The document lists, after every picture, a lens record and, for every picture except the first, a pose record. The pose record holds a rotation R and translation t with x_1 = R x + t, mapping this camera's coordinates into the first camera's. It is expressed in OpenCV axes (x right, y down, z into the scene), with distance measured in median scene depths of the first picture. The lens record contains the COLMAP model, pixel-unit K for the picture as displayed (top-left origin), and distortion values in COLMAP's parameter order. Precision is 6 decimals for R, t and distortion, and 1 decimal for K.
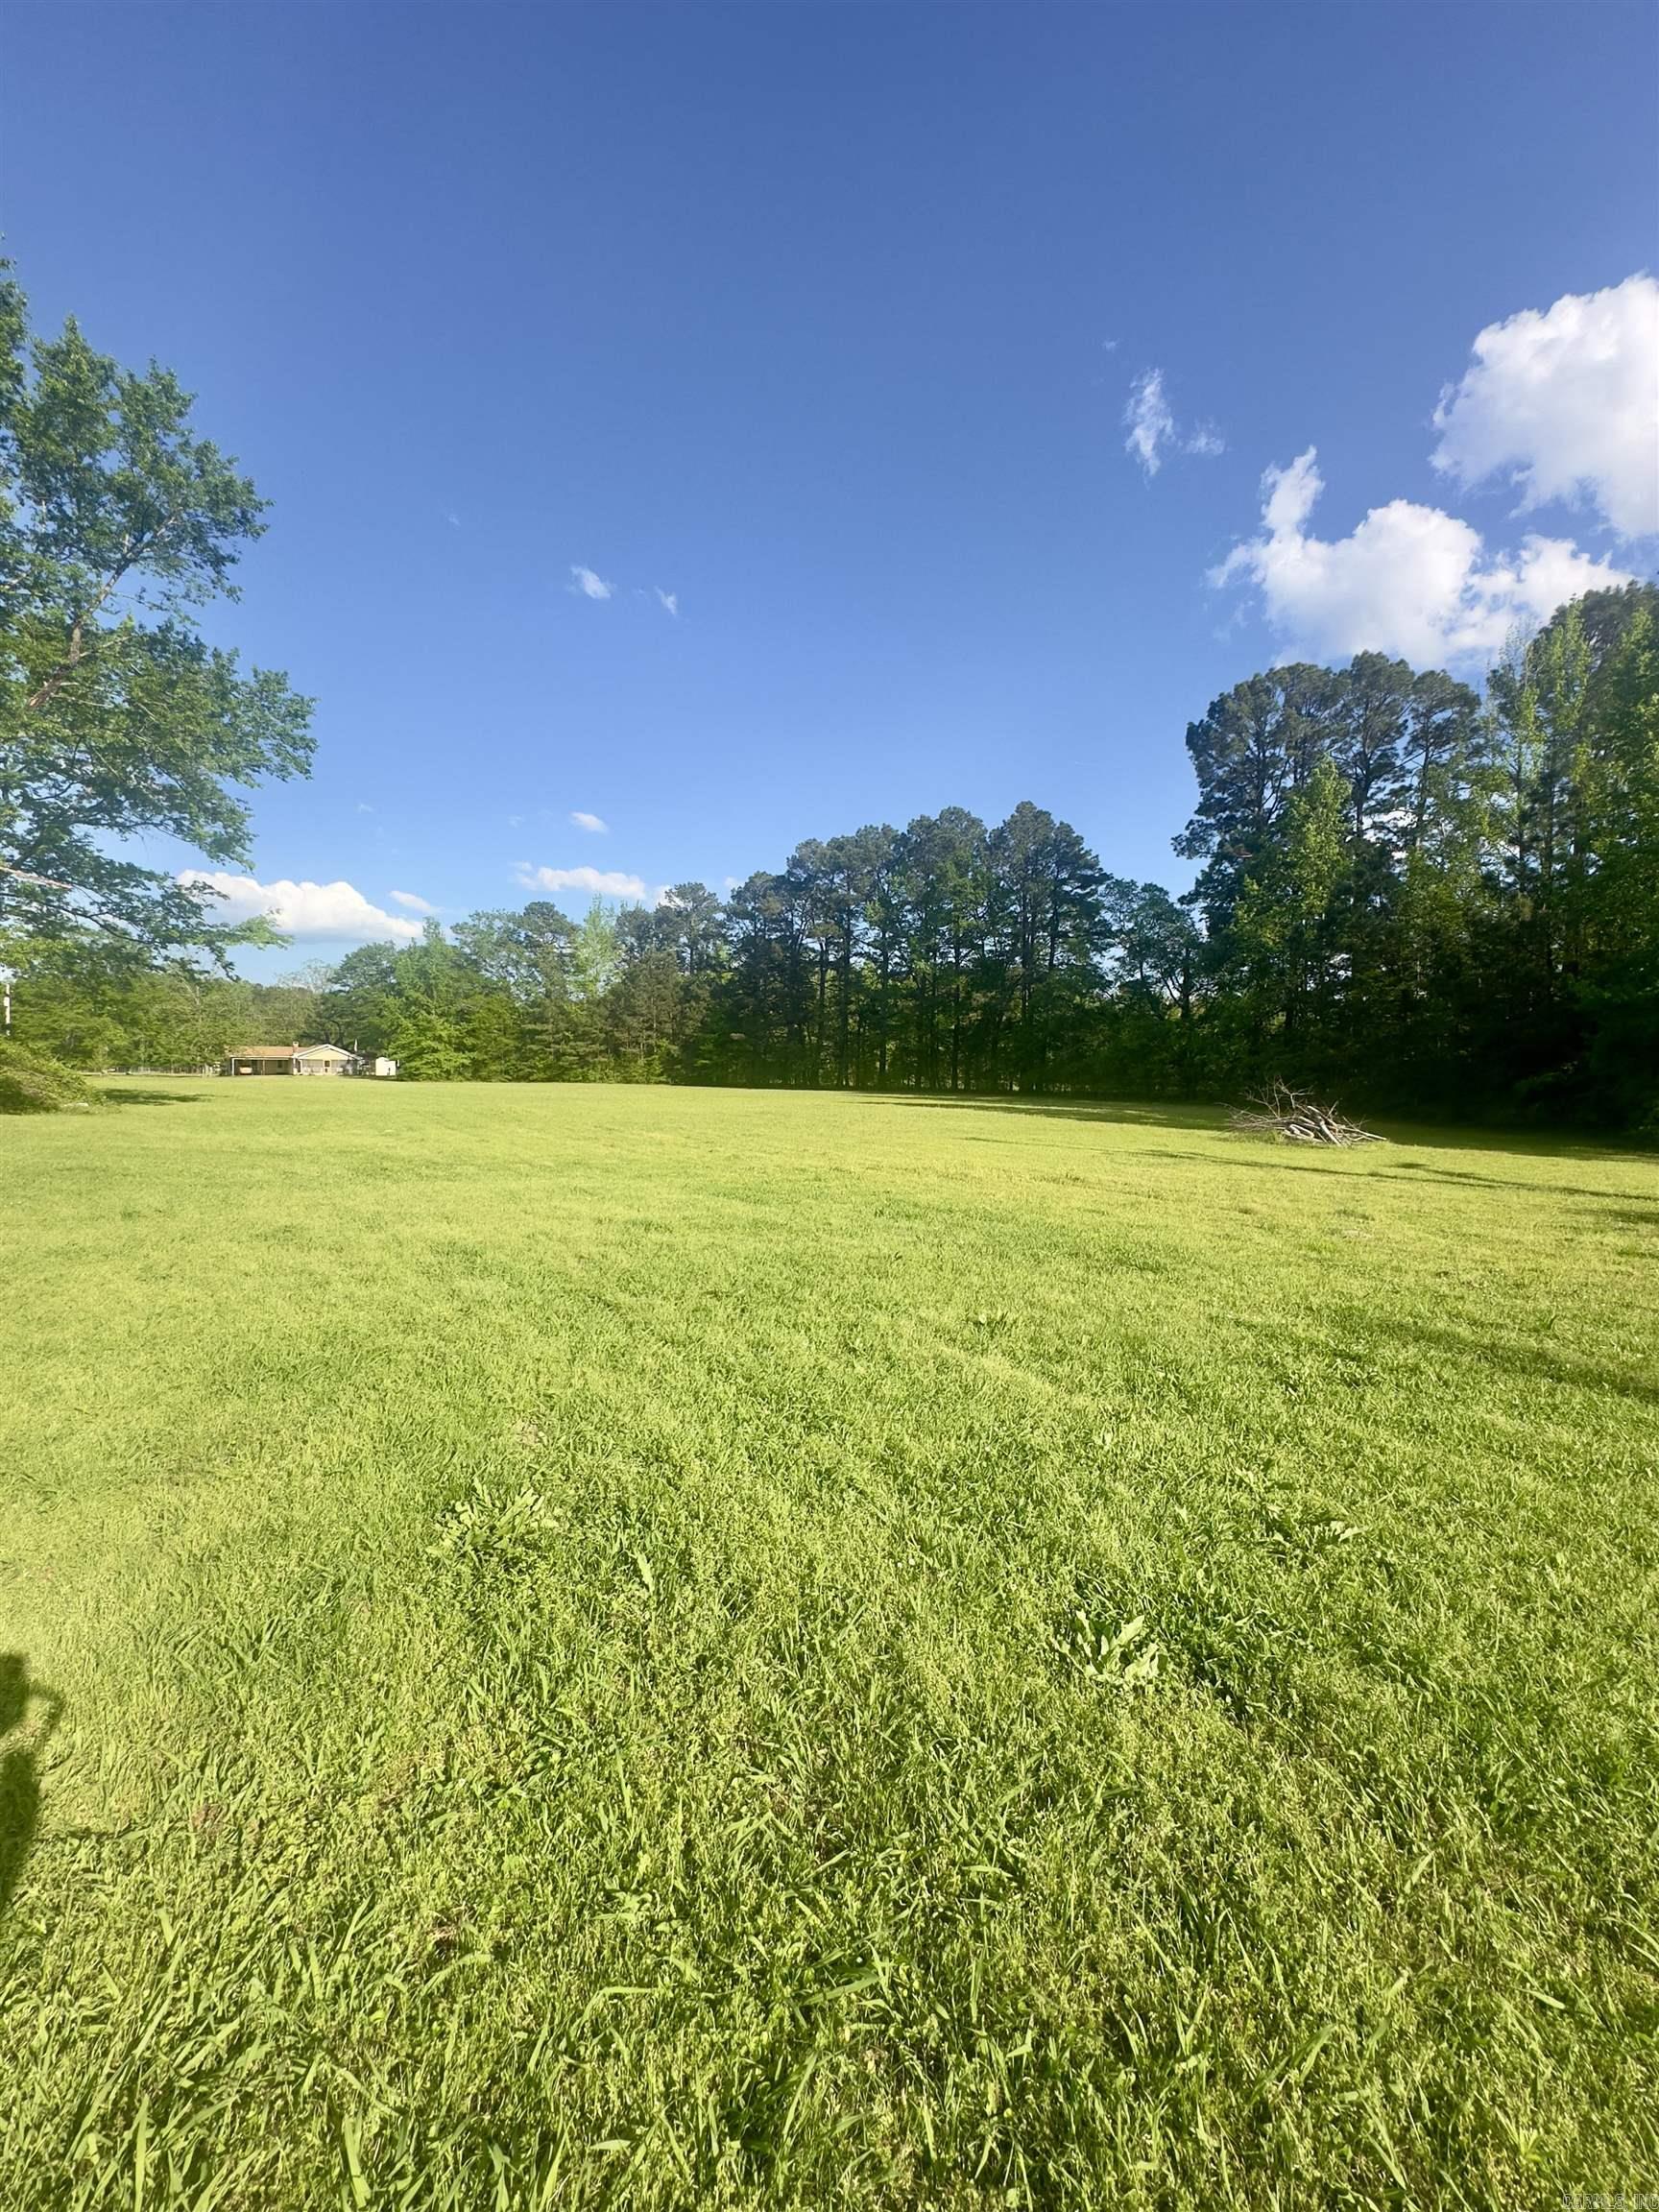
lens RADIAL K [[885.2, 0, 828.7], [0, 885.2, 1099.2], [0, 0, 1]] dist [0.000955, 0.000097]
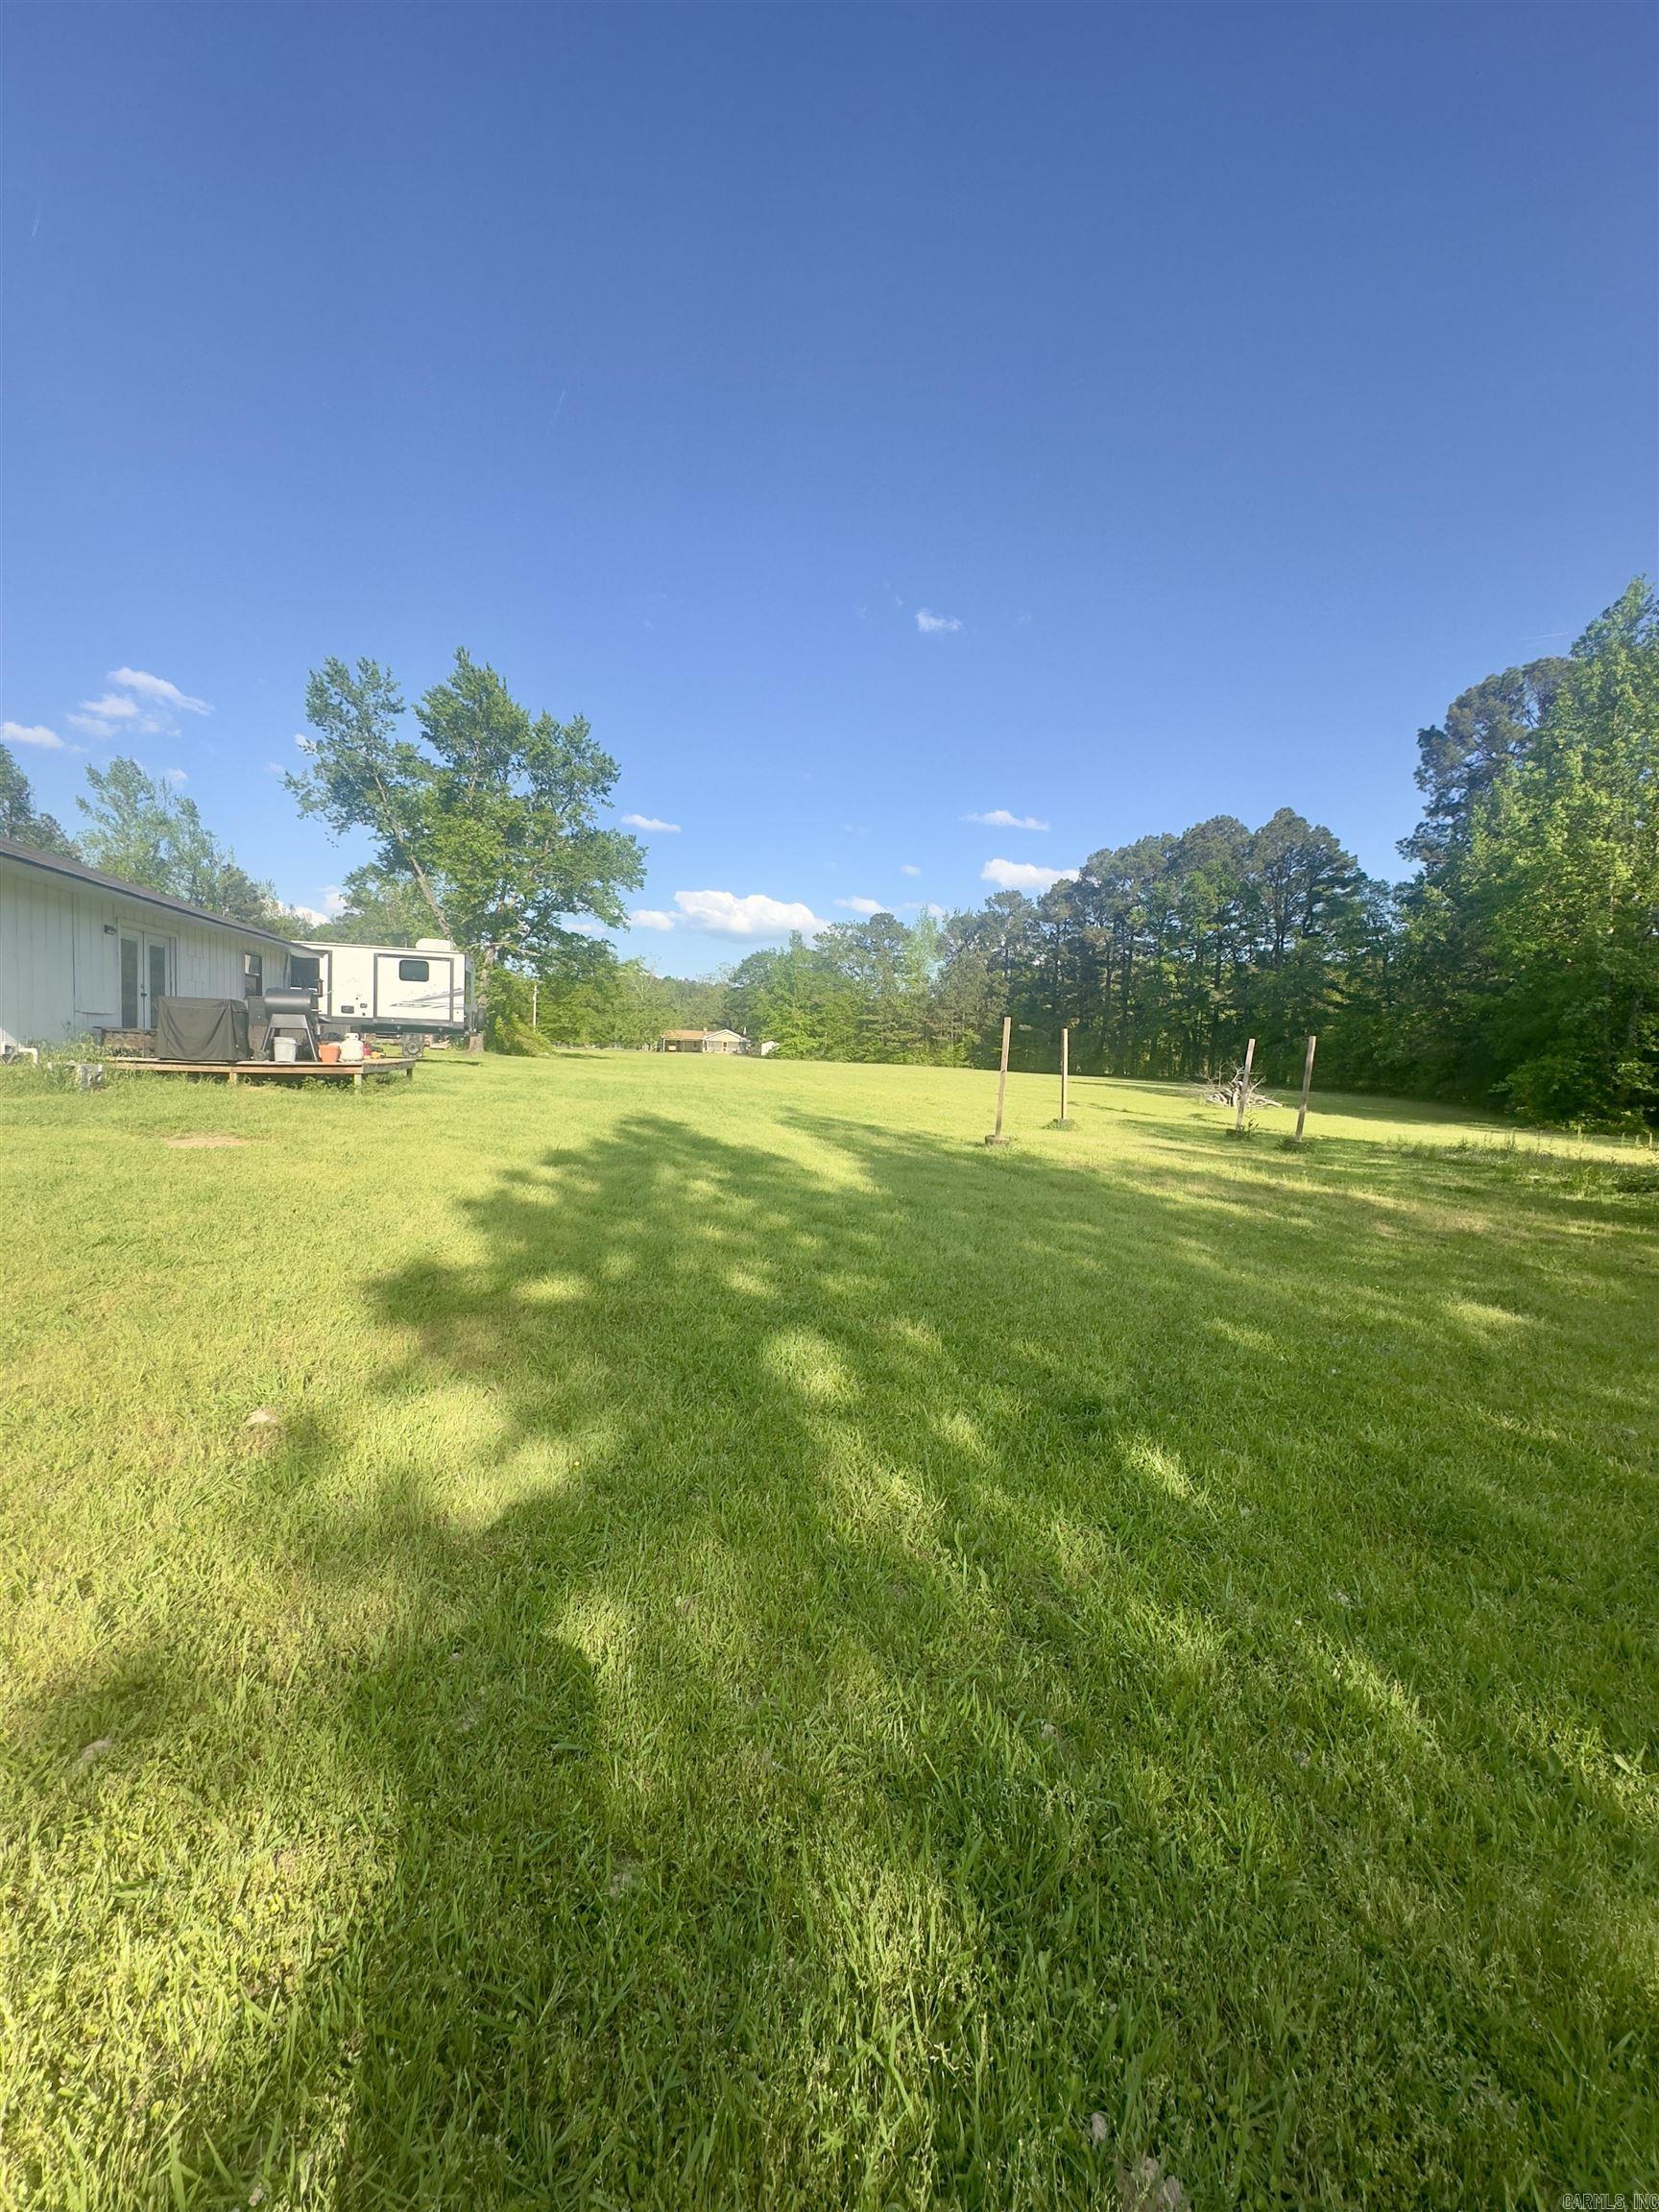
lens RADIAL K [[885.2, 0, 828.7], [0, 885.2, 1099.2], [0, 0, 1]] dist [0.000955, 0.000097]
pose [[0.907426, 0.048286, -0.417429, 0.132936], [-0.044190, 0.998833, 0.019476, 0.009024], [0.417882, 0.000773, 0.908501, -0.128545]]
